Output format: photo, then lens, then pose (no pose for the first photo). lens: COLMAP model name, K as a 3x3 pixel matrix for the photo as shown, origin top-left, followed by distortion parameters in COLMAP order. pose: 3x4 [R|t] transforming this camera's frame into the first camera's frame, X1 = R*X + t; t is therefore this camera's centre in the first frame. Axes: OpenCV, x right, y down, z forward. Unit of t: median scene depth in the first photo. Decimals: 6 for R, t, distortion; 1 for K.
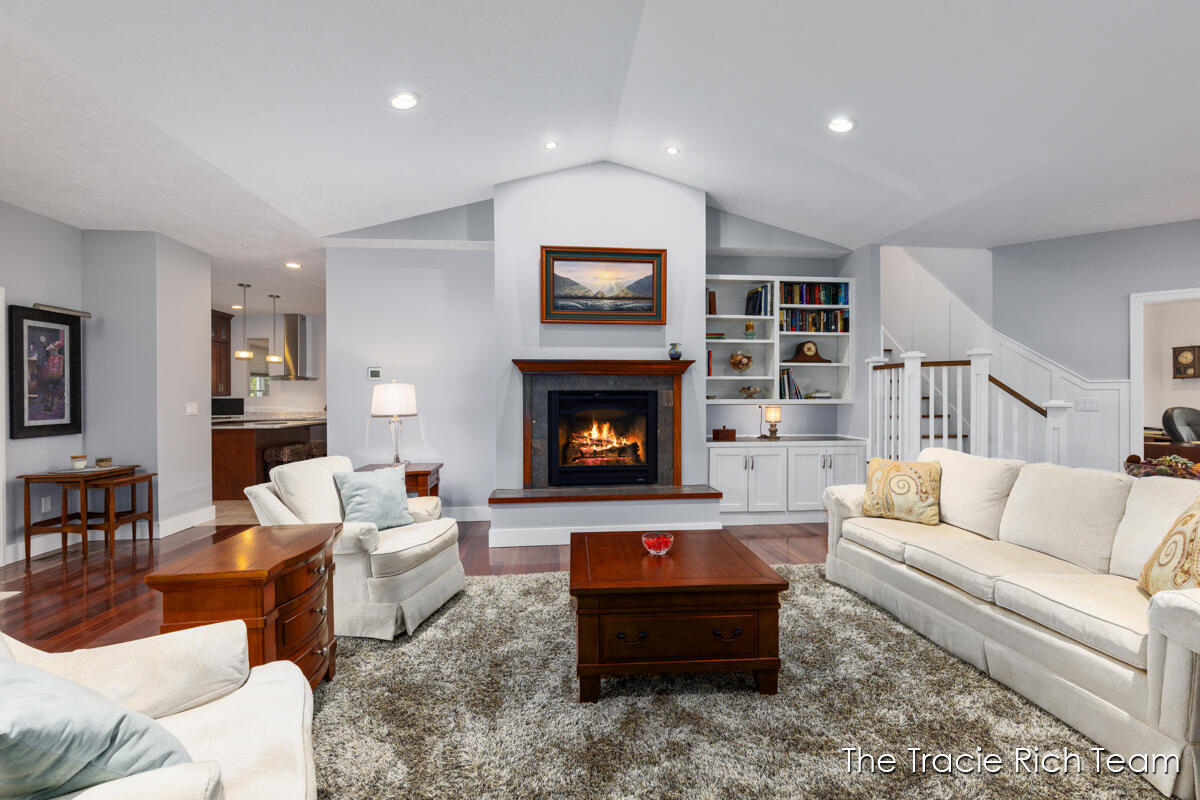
lens RADIAL K [[539.0, 0, 607.5], [0, 539.0, 400.1], [0, 0, 1]] dist [-0.001367, 0.000206]
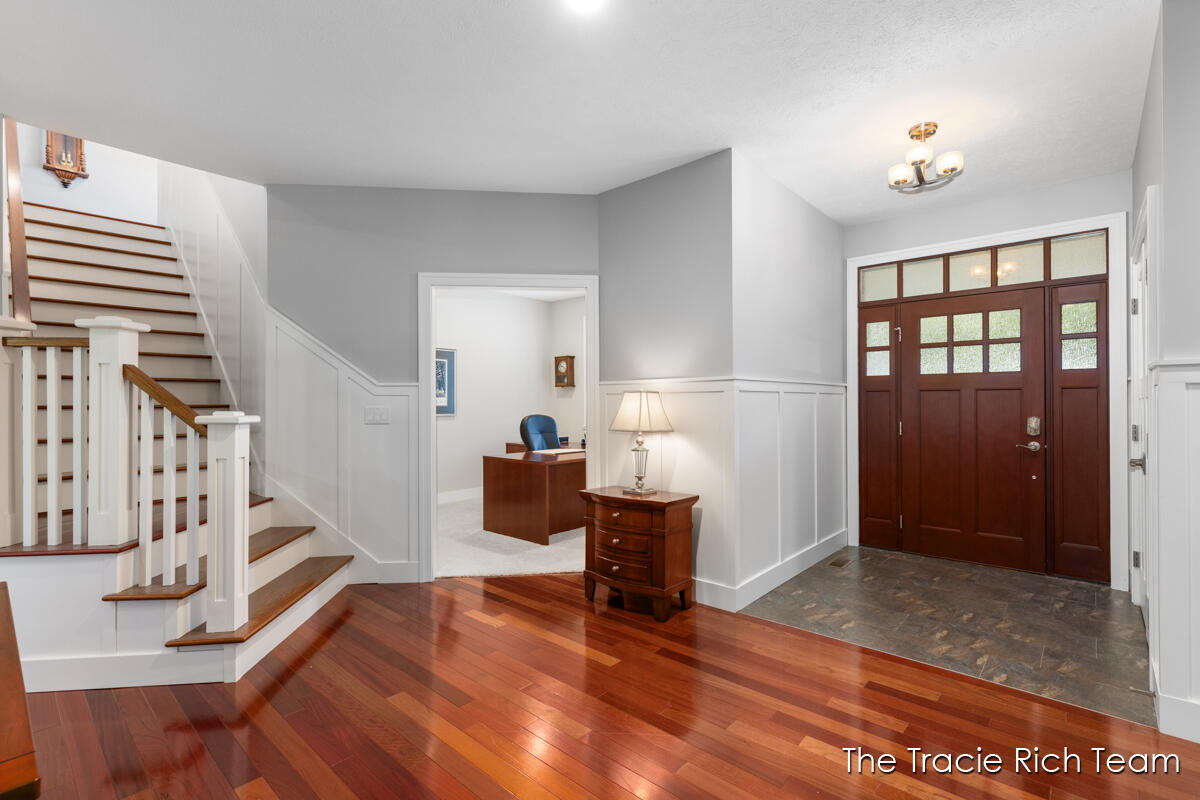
lens RADIAL K [[539.0, 0, 598.0], [0, 539.0, 400.9], [0, 0, 1]] dist [-0.001367, 0.000206]
pose [[0.752776, 0.003645, 0.658267, 0.716132], [0.002019, 0.999967, -0.007845, -0.005875], [-0.658274, 0.007235, 0.752744, 0.251726]]
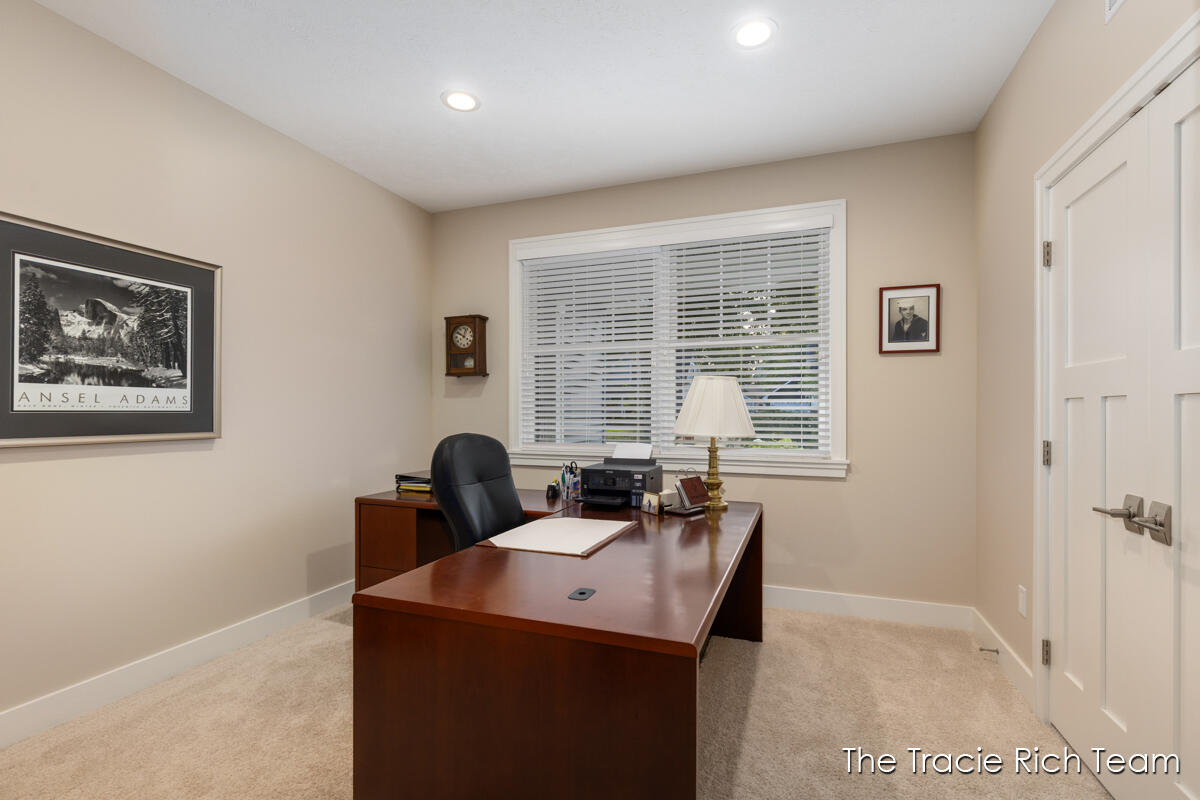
lens RADIAL K [[539.0, 0, 606.7], [0, 539.0, 409.5], [0, 0, 1]] dist [-0.001367, 0.000206]
pose [[0.442158, 0.001270, 0.896936, 1.092887], [0.004246, 0.999985, -0.003510, -0.004767], [-0.896927, 0.005361, 0.442146, 1.058818]]
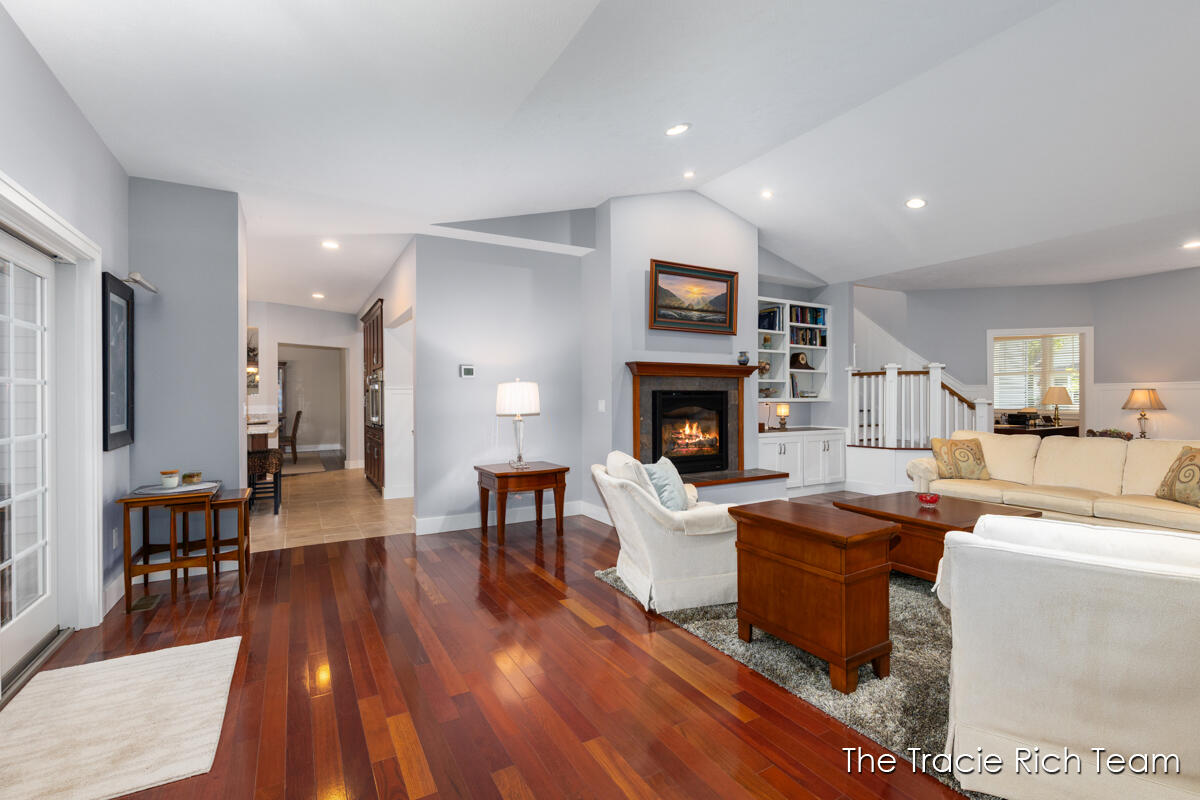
lens RADIAL K [[539.0, 0, 611.6], [0, 539.0, 403.6], [0, 0, 1]] dist [-0.001367, 0.000206]
pose [[0.913559, -0.004287, 0.406683, -0.624612], [0.001591, 0.999974, 0.006966, 0.001516], [-0.406703, -0.005717, 0.913543, 0.024828]]
